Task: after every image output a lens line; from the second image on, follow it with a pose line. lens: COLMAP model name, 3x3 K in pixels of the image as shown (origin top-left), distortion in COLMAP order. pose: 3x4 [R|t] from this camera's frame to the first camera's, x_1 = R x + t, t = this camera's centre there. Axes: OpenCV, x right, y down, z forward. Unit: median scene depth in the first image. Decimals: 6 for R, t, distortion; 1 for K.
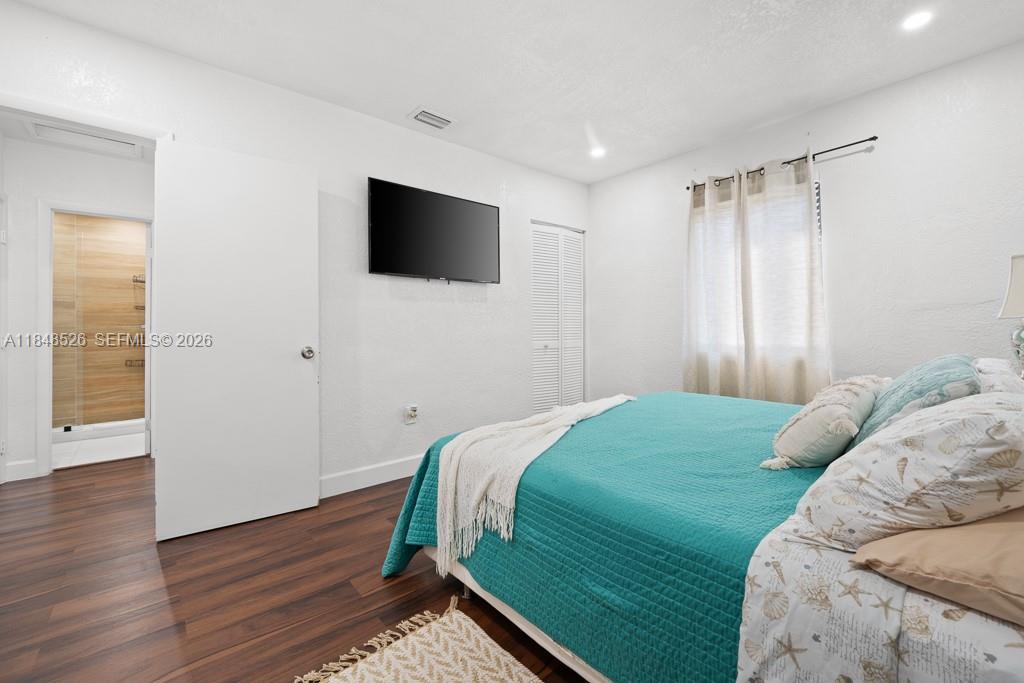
lens RADIAL K [[421.3, 0, 511.6], [0, 421.3, 330.9], [0, 0, 1]] dist [-0.002867, -0.000189]
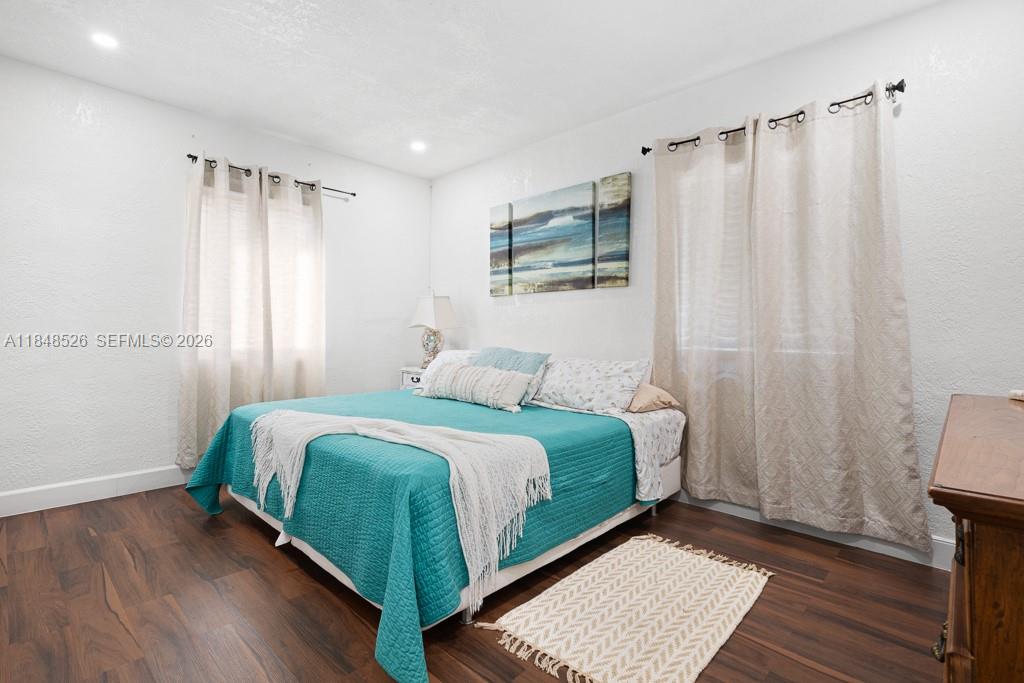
lens RADIAL K [[467.1, 0, 511.5], [0, 467.1, 342.0], [0, 0, 1]] dist [0.002127, 0.000053]
pose [[-0.094517, -0.010598, 0.995467, -1.211017], [-0.005515, 0.999934, 0.010122, 0.006907], [-0.995508, -0.004533, -0.094569, 1.081167]]
